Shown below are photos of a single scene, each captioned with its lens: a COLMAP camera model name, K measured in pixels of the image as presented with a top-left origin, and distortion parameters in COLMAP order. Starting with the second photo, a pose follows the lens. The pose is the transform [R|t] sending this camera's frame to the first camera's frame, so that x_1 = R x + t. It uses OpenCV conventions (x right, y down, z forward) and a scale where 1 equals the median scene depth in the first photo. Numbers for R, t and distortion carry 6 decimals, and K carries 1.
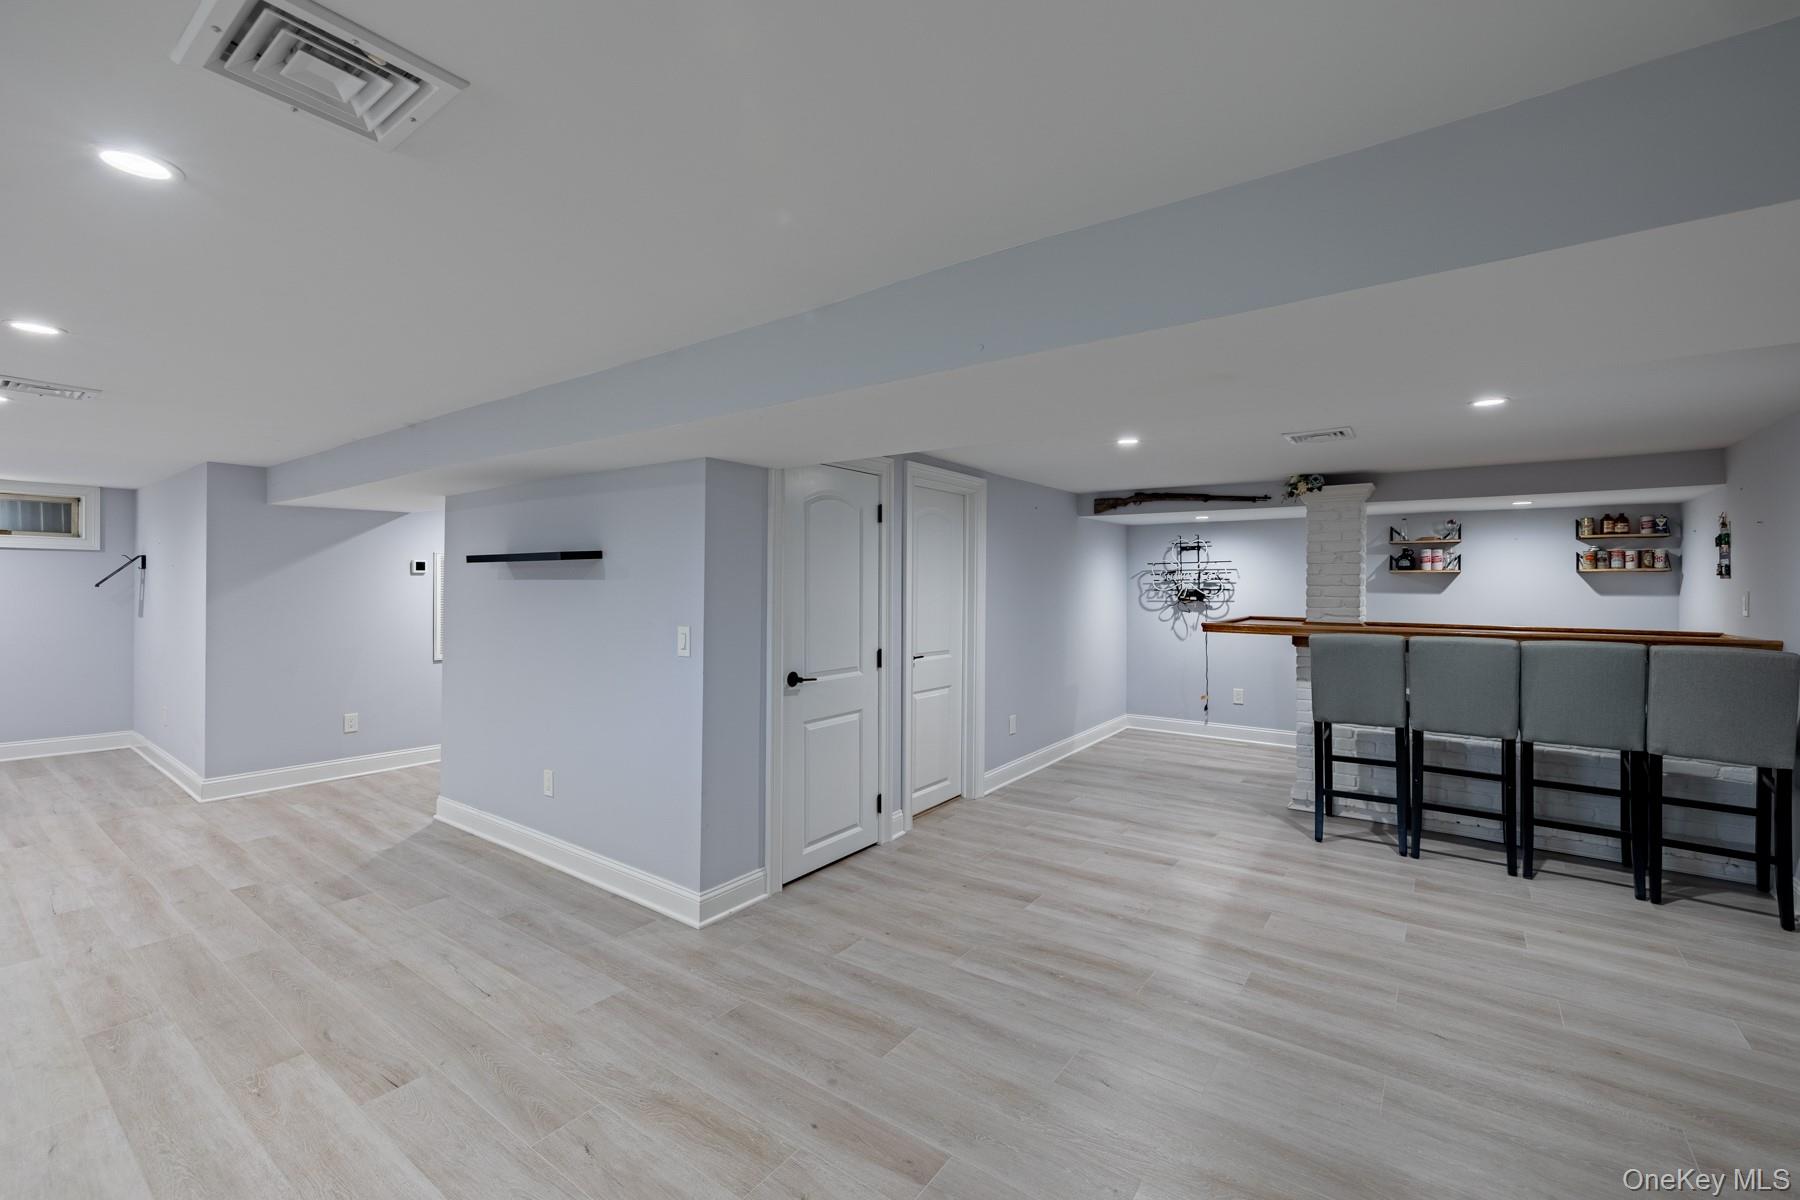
lens RADIAL K [[755.5, 0, 885.0], [0, 755.5, 586.7], [0, 0, 1]] dist [0.002396, -0.000331]
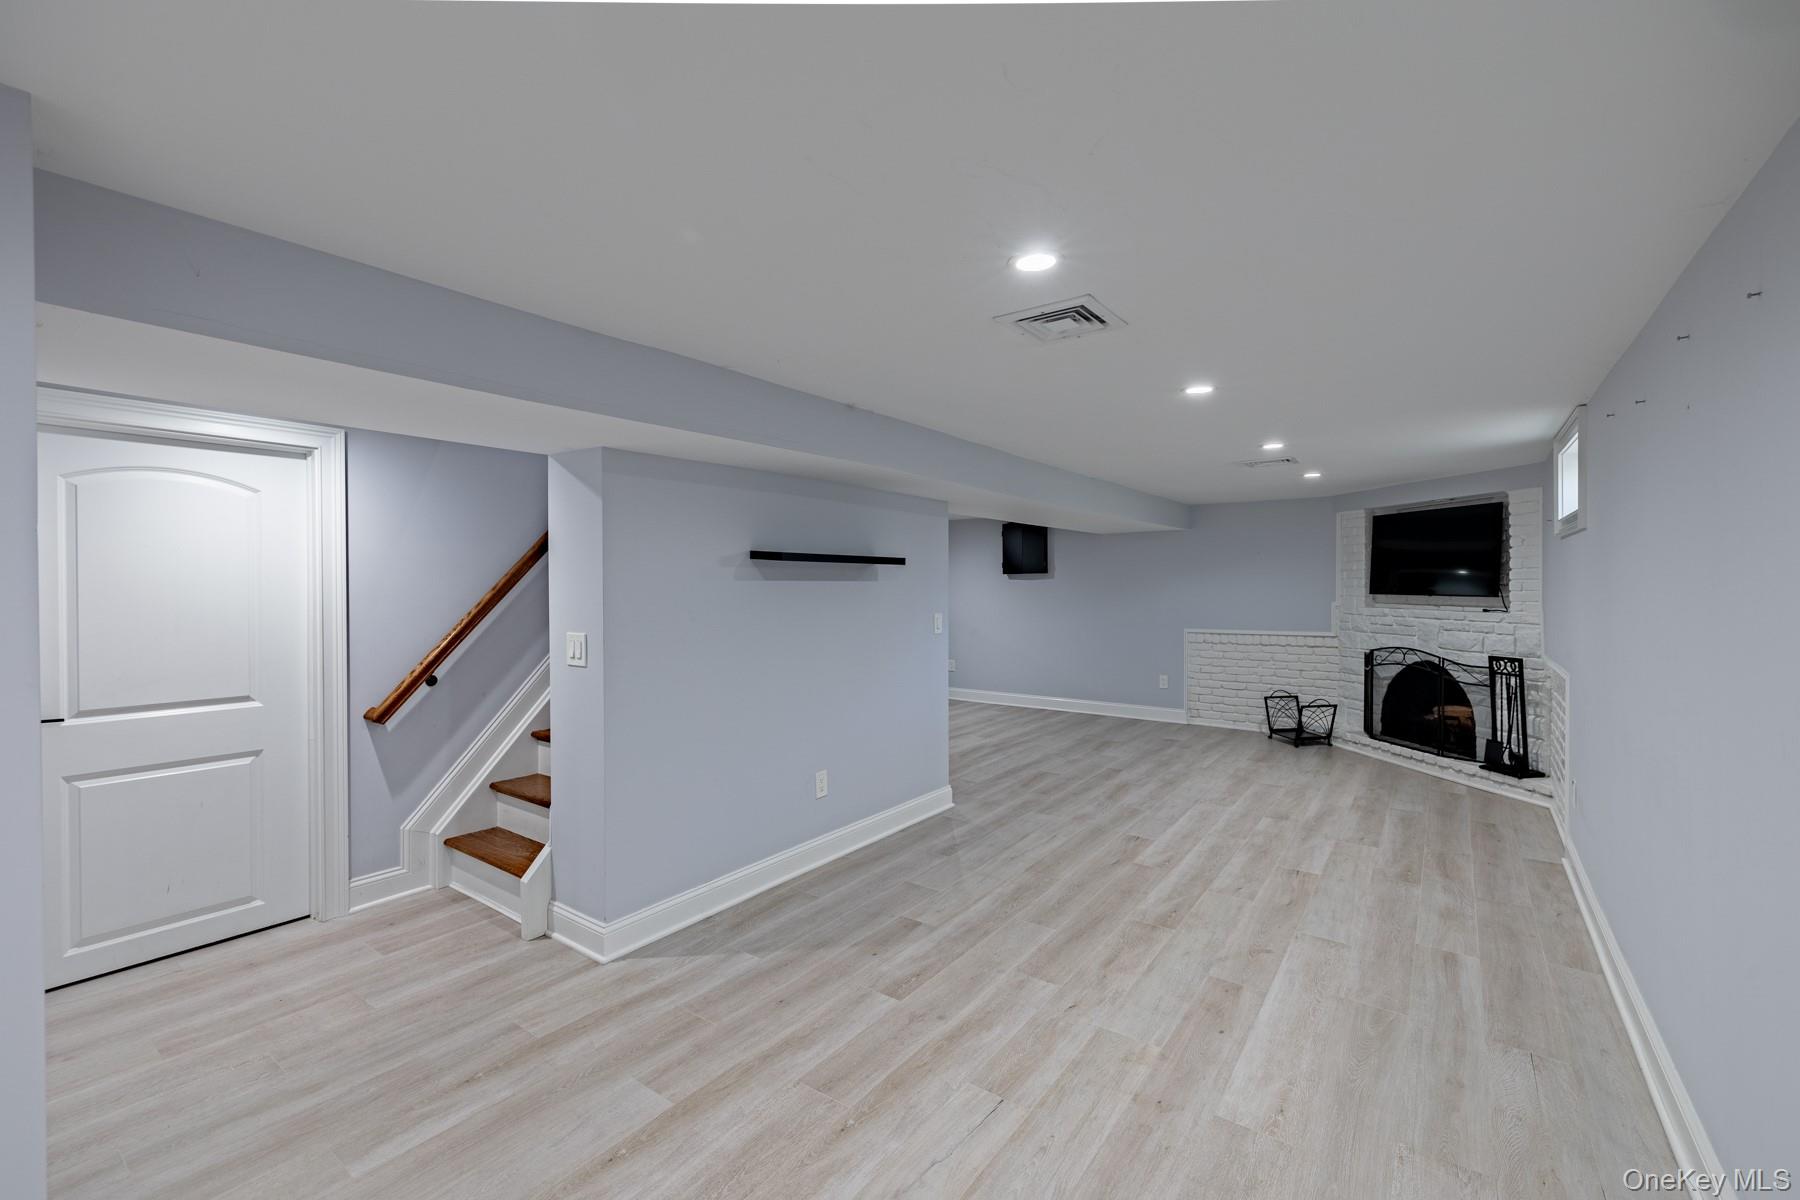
lens RADIAL K [[755.5, 0, 887.6], [0, 755.5, 593.7], [0, 0, 1]] dist [0.002396, -0.000331]
pose [[-0.001705, -0.014977, 0.999886, -1.772181], [0.003170, 0.999883, 0.014983, -0.008581], [-0.999994, 0.003195, -0.001657, 1.122517]]
